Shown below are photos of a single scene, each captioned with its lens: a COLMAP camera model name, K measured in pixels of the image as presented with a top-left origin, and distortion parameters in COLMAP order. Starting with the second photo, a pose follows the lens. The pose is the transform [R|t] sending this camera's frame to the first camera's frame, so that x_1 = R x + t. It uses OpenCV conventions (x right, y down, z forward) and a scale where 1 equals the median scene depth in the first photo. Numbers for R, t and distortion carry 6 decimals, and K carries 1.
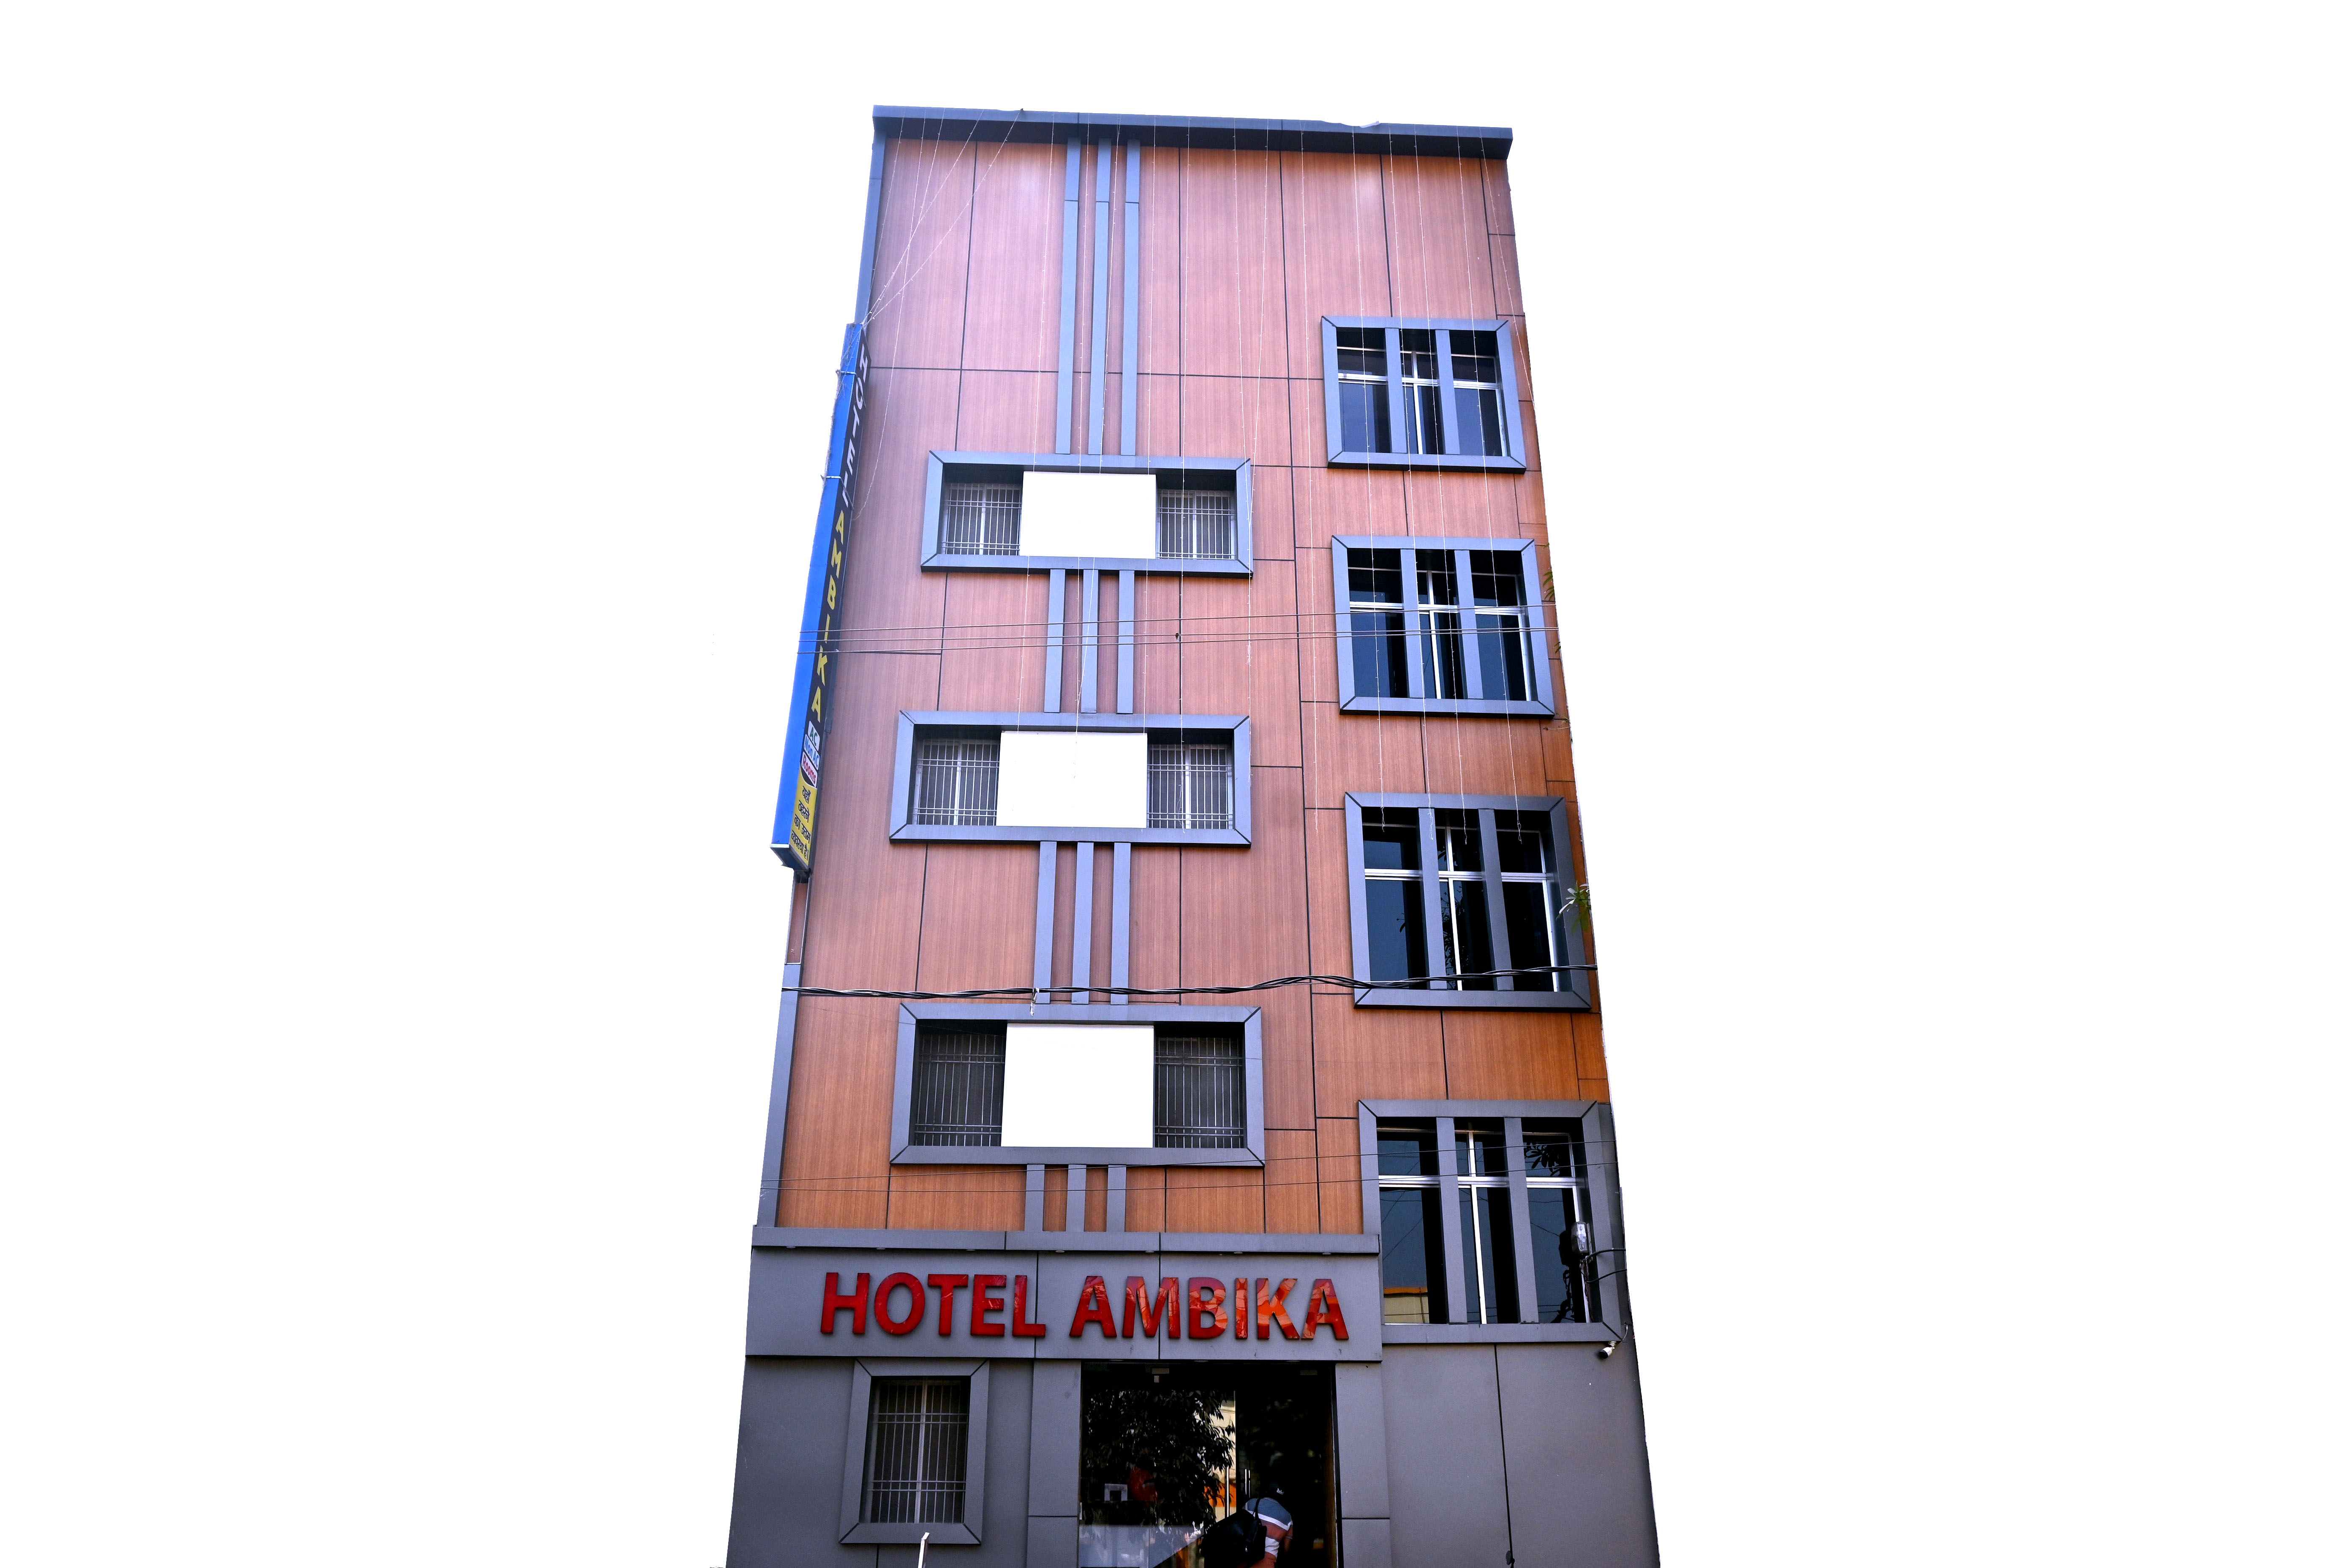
lens RADIAL K [[1740.4, 0, 1181.1], [0, 1740.4, 778.2], [0, 0, 1]] dist [0.004118, 0.003638]
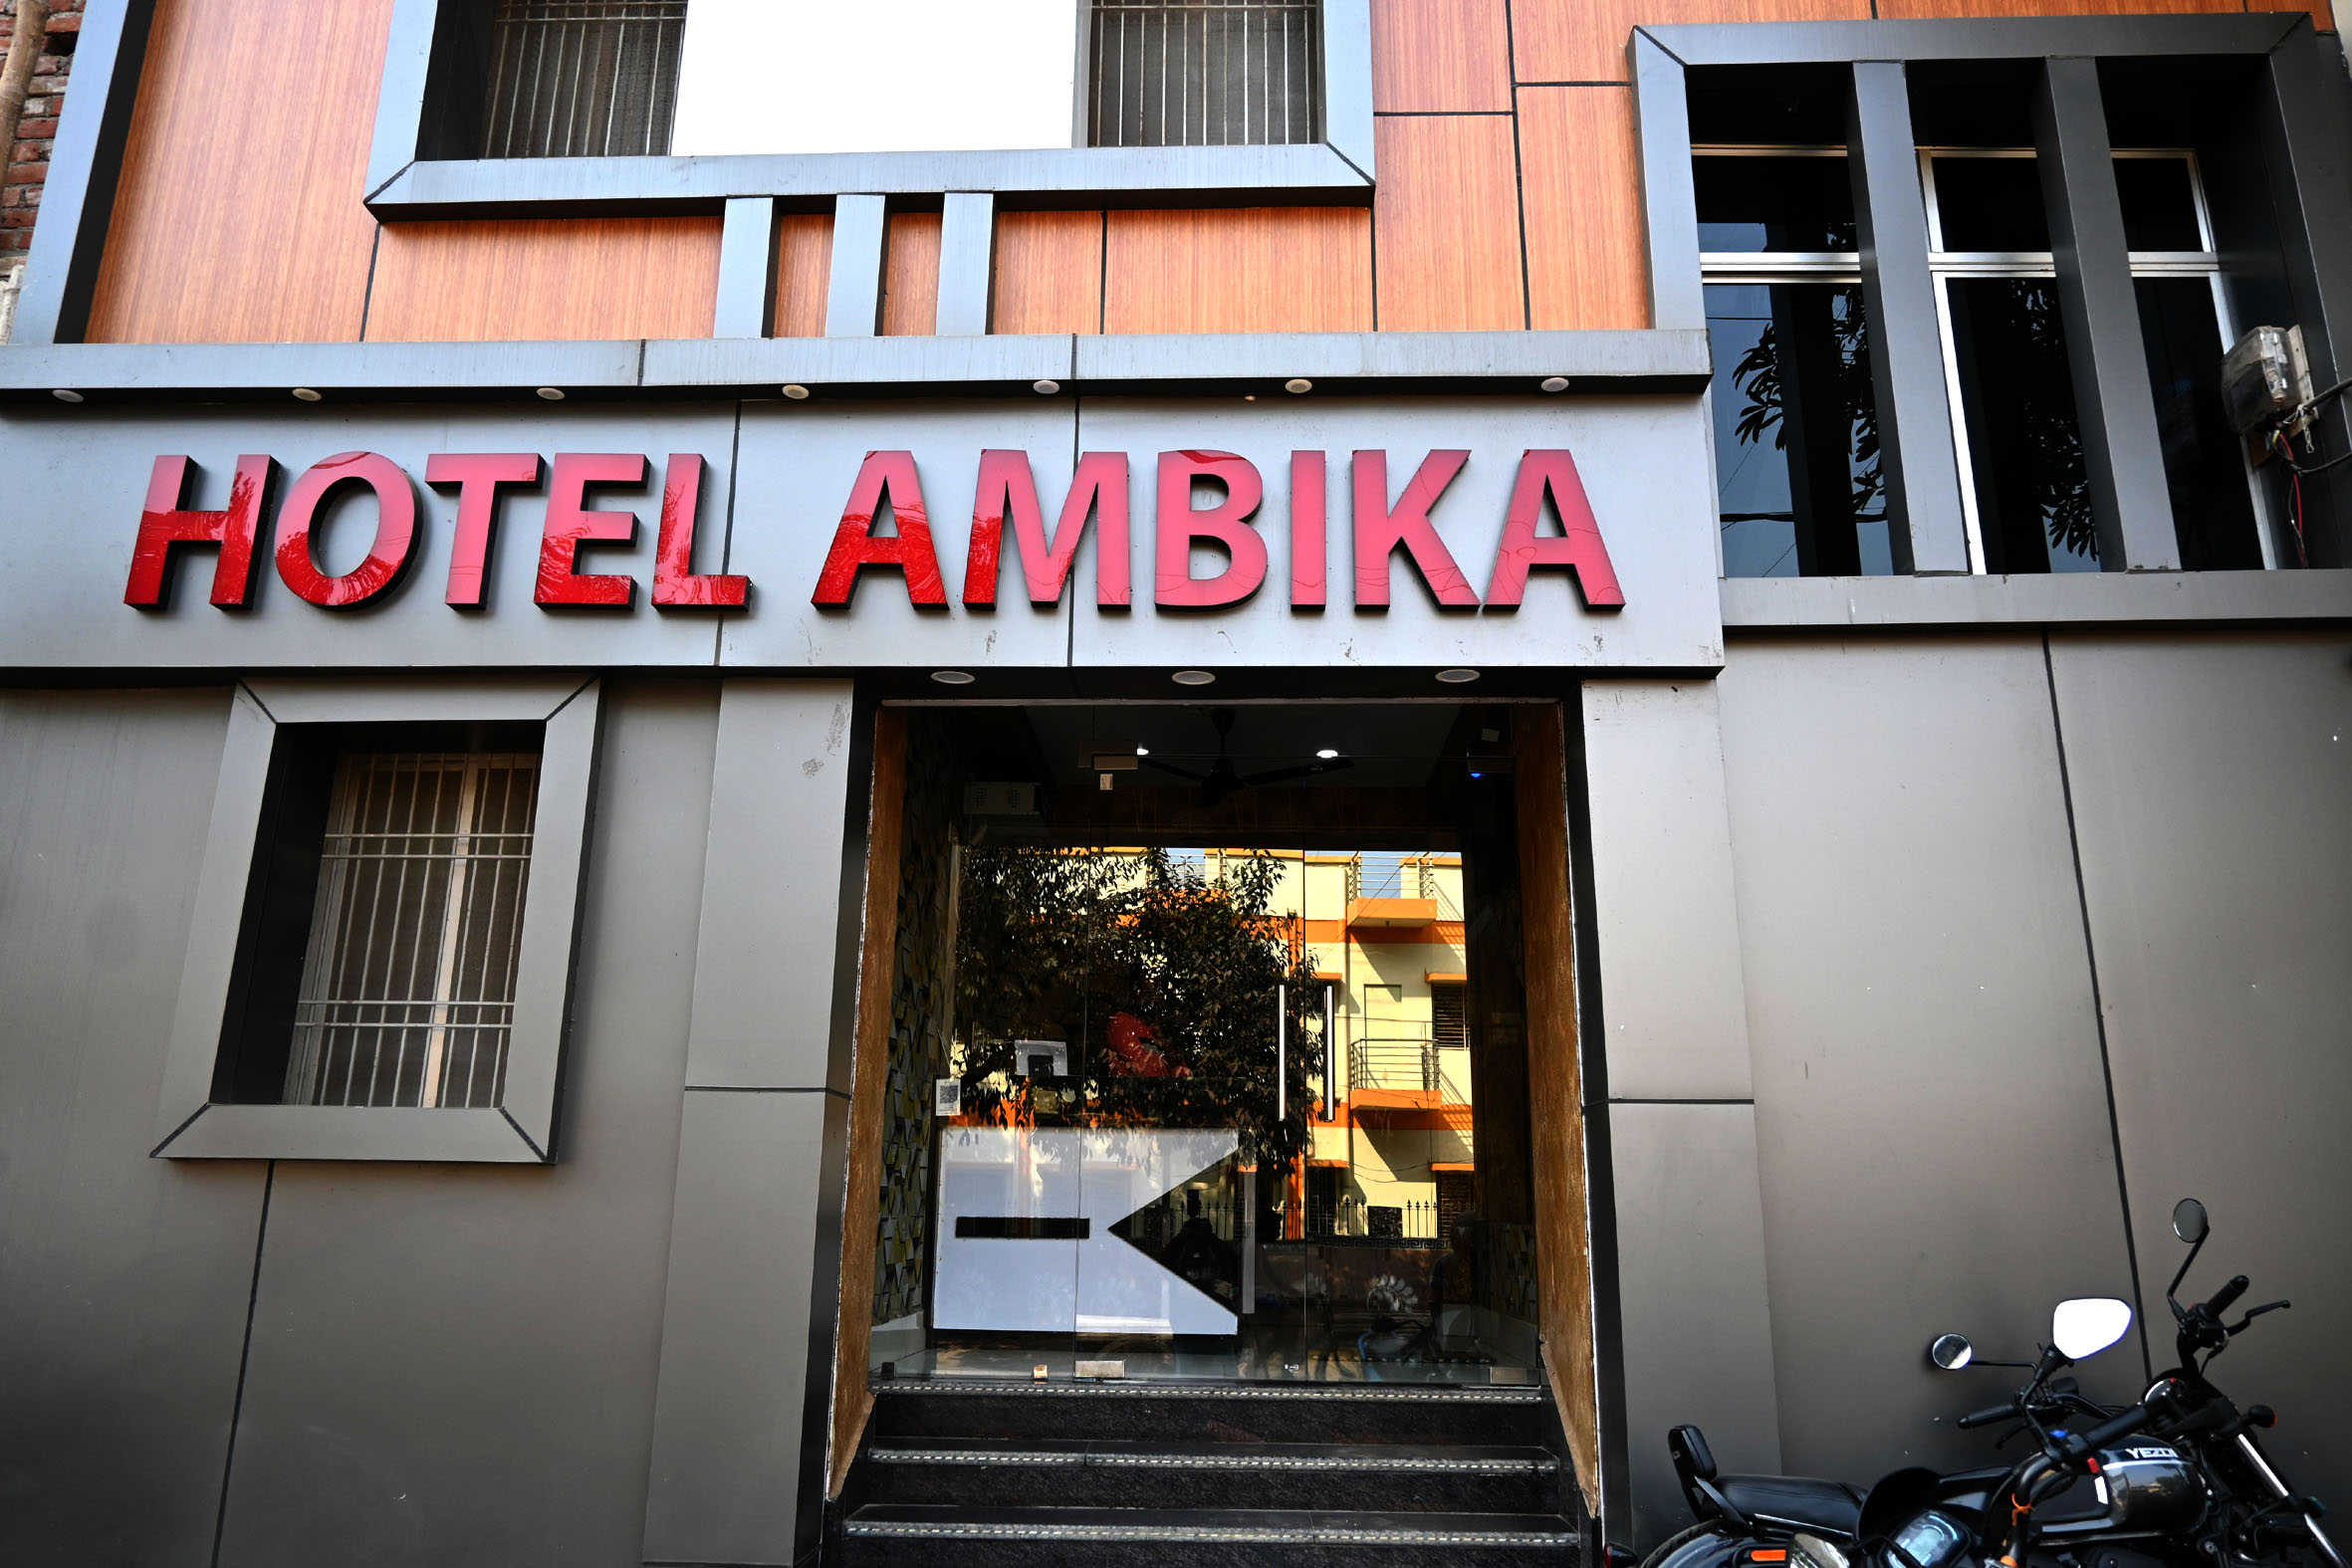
lens RADIAL K [[1620.2, 0, 1159.3], [0, 1620.2, 778.4], [0, 0, 1]] dist [0.008678, -0.000365]
pose [[0.996234, -0.011680, -0.085916, 0.032190], [0.026504, 0.984479, 0.173488, 0.295633], [0.082556, -0.175112, 0.981081, 0.670529]]
